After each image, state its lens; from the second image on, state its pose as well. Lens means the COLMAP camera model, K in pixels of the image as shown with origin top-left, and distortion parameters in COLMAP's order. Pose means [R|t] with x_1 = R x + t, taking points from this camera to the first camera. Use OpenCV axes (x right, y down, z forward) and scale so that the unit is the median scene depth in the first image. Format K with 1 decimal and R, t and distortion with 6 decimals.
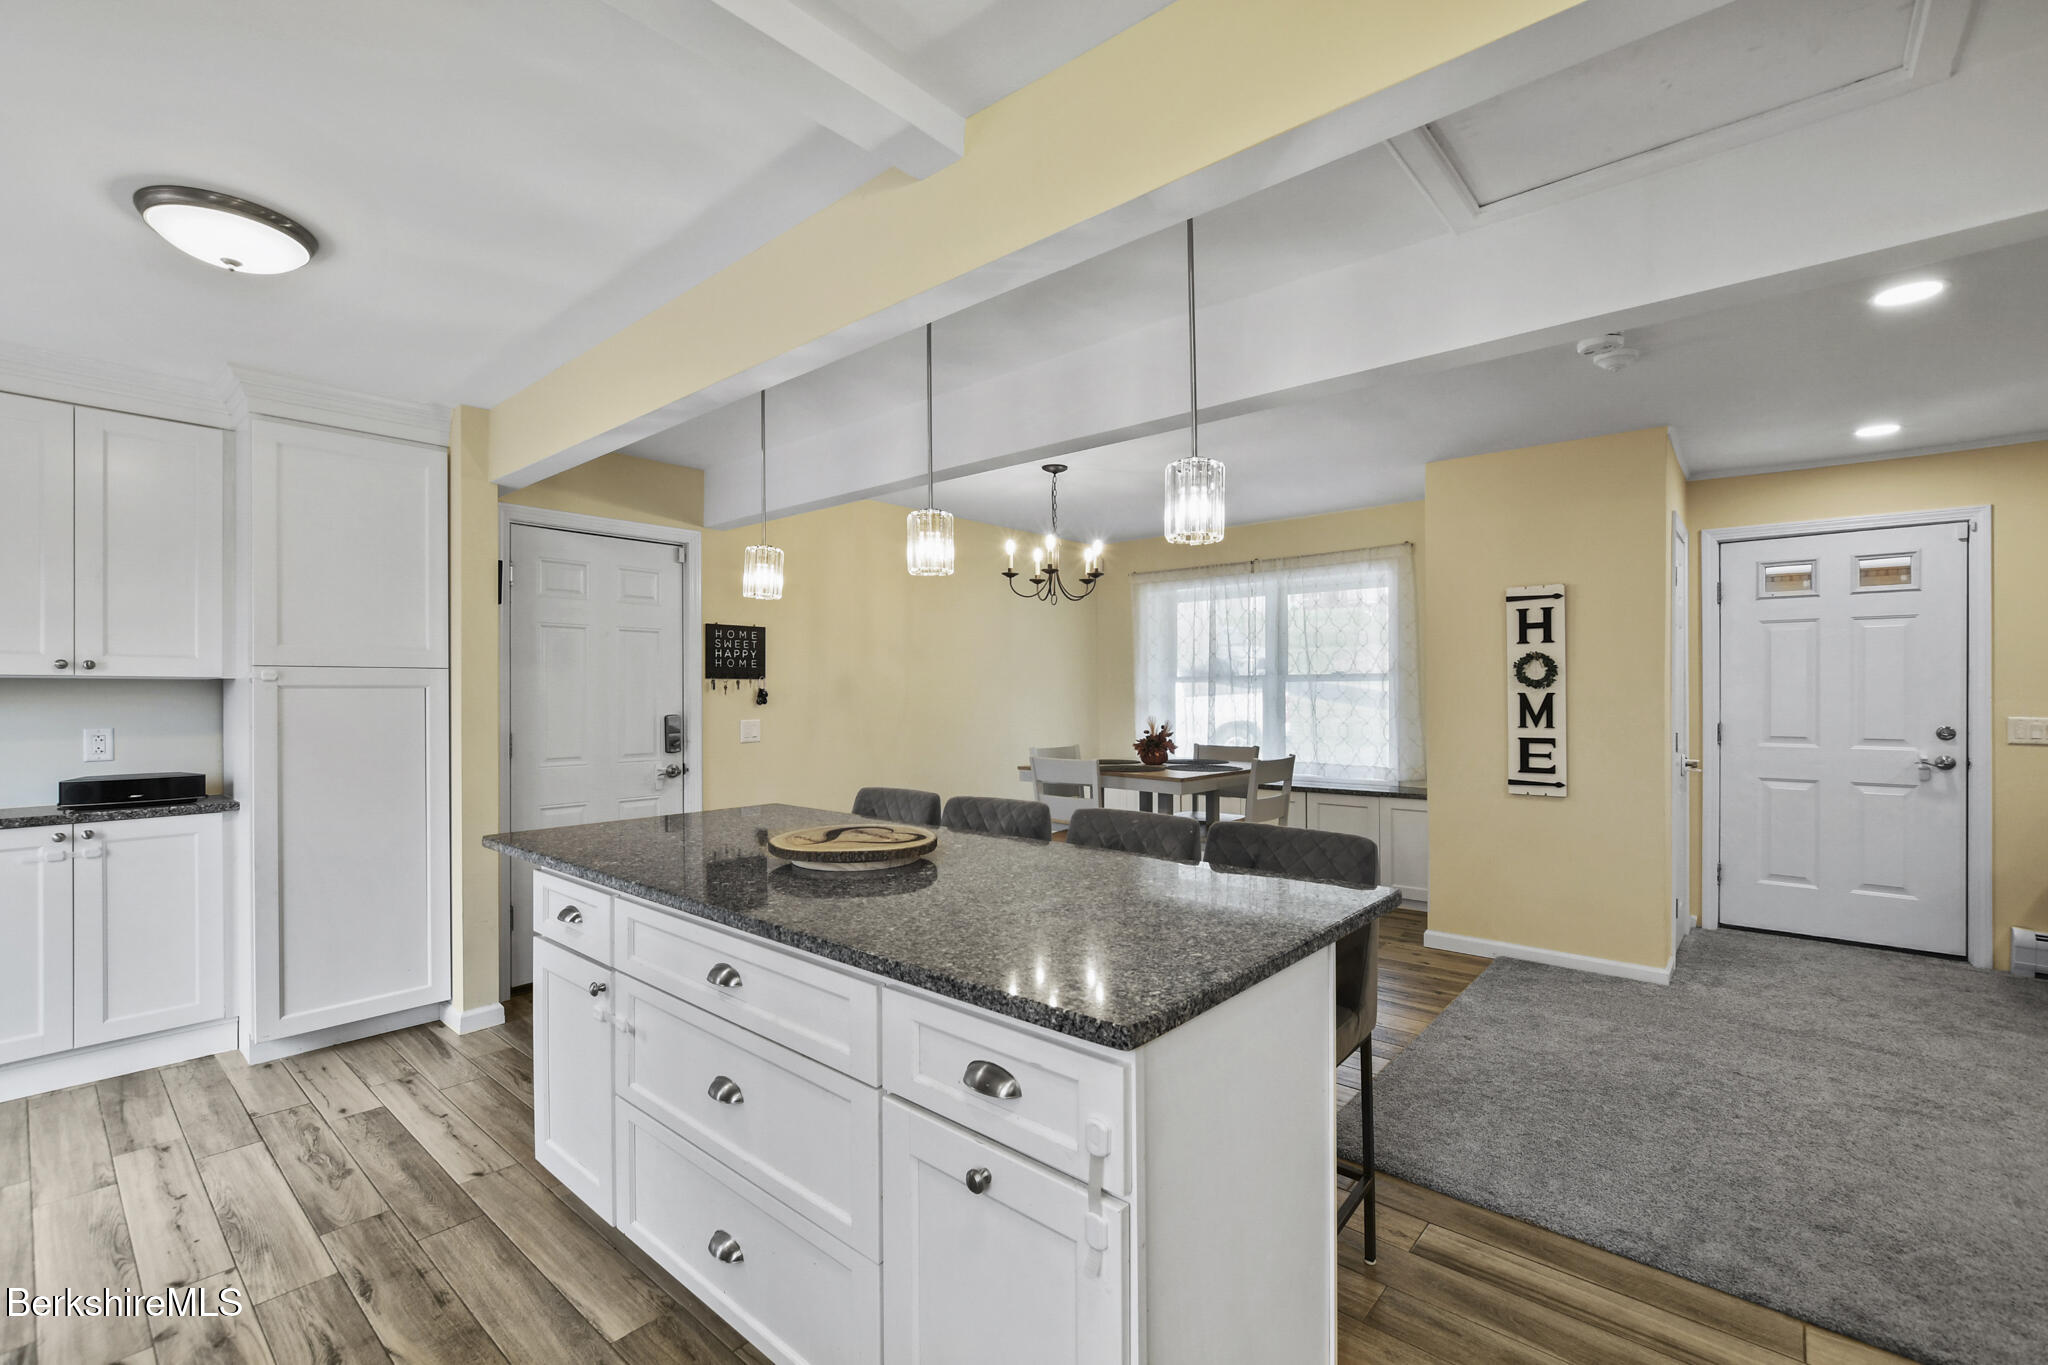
lens RADIAL K [[890.5, 0, 1021.3], [0, 890.5, 693.0], [0, 0, 1]] dist [-0.017177, 0.005715]
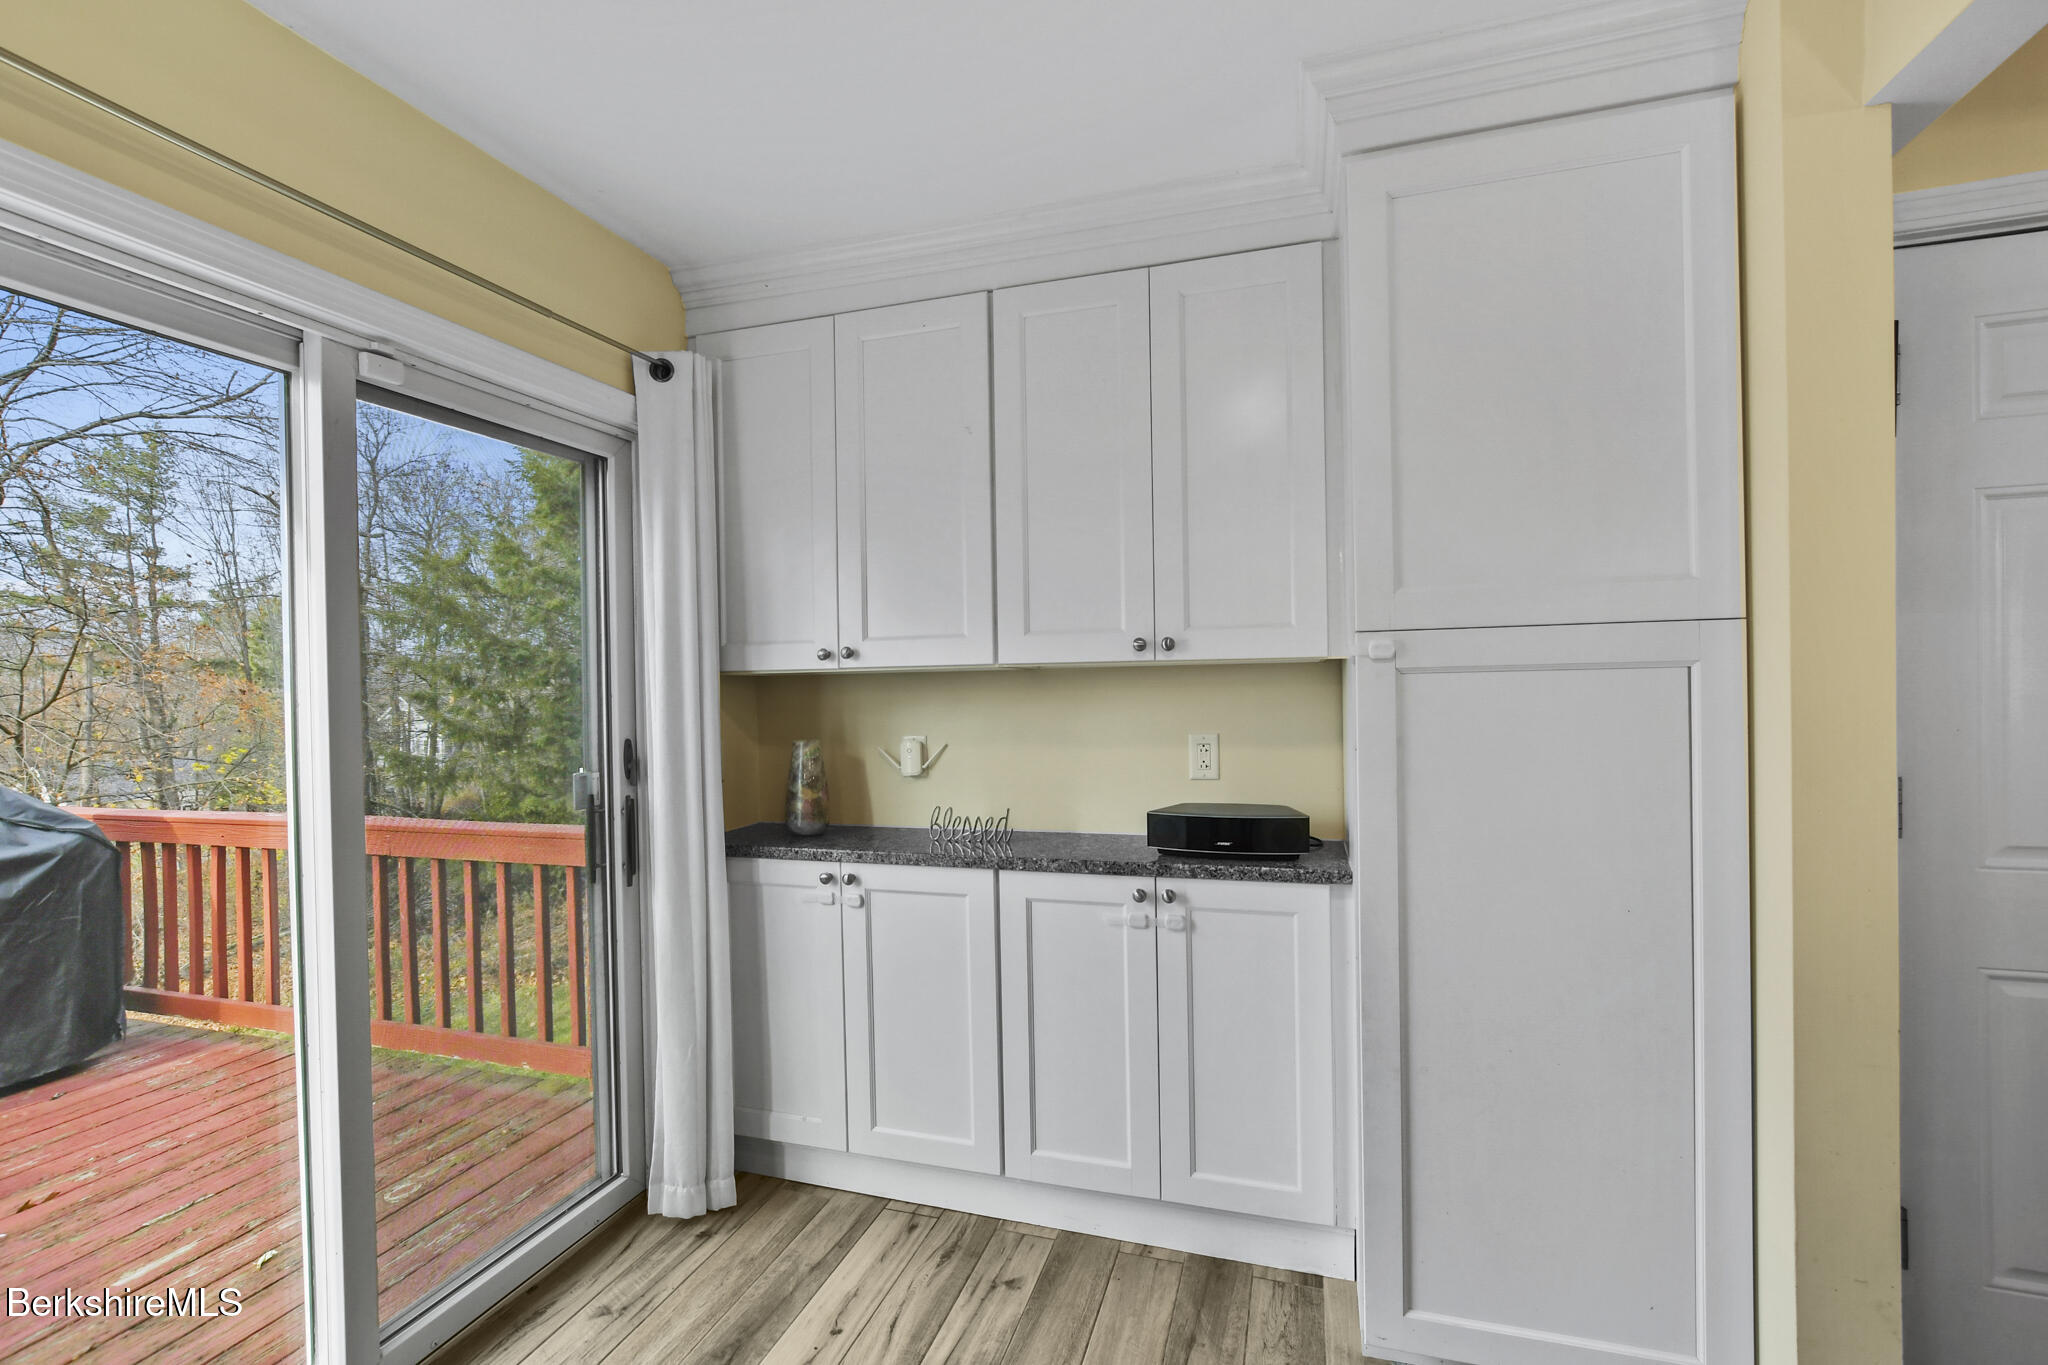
lens RADIAL K [[890.5, 0, 1021.3], [0, 890.5, 693.0], [0, 0, 1]] dist [-0.017177, 0.005715]
pose [[0.398613, 0.001248, -0.917118, -0.340499], [0.015248, 0.999852, 0.007988, -0.001230], [0.916993, -0.017168, 0.398535, 0.443738]]
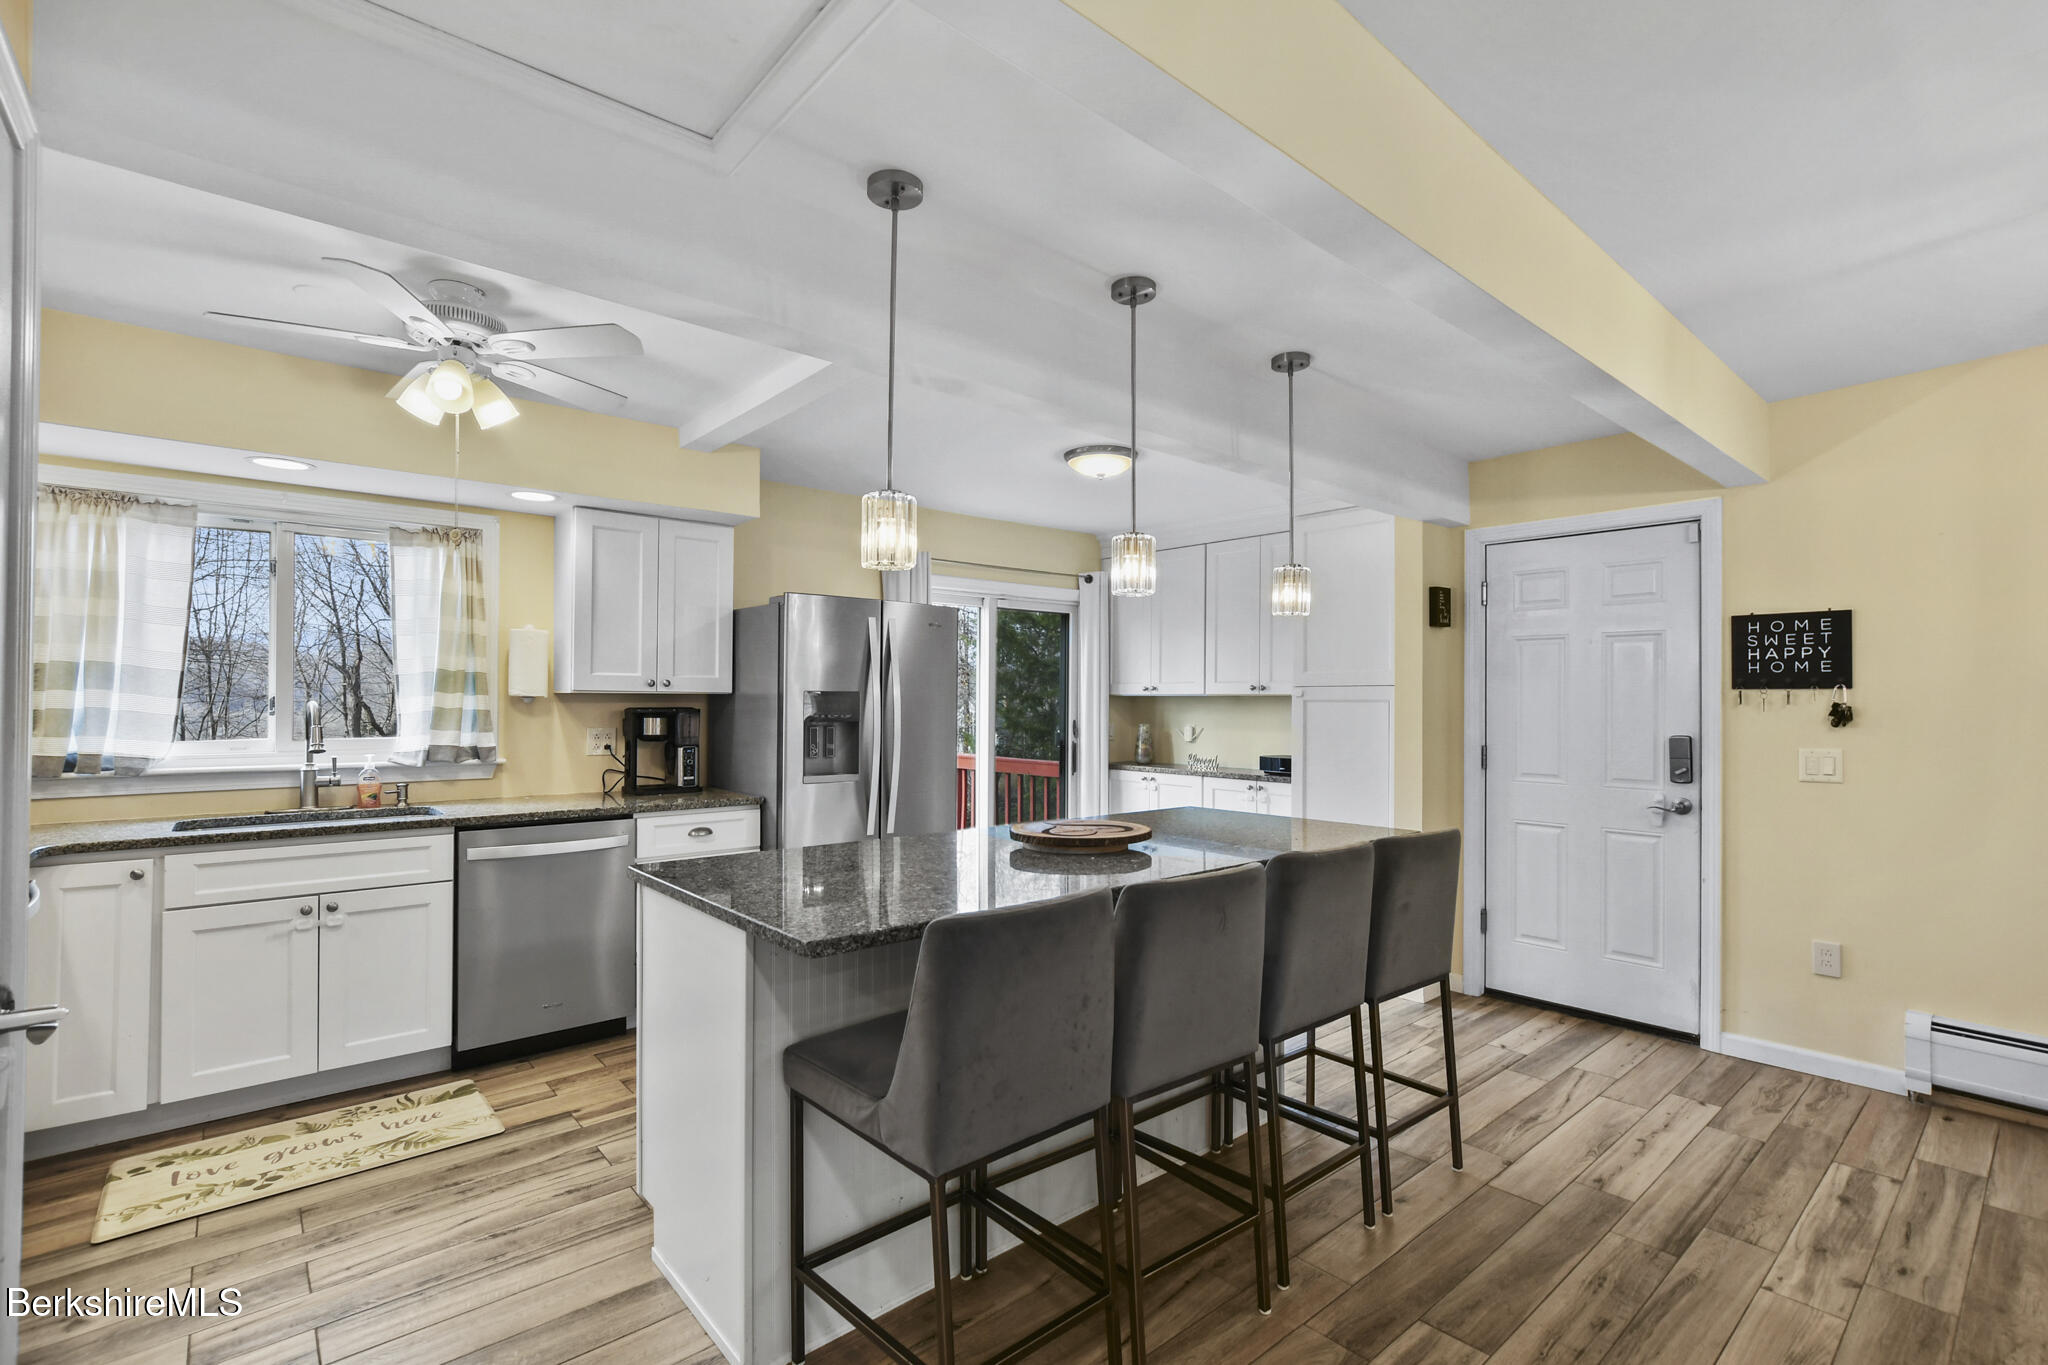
lens RADIAL K [[924.0, 0, 1017.0], [0, 924.0, 693.2], [0, 0, 1]] dist [-0.013222, 0.005090]
pose [[-0.147417, -0.006433, -0.989053, 0.544799], [-0.004040, 0.999974, -0.005902, -0.006529], [0.989066, 0.003126, -0.147440, 0.565173]]
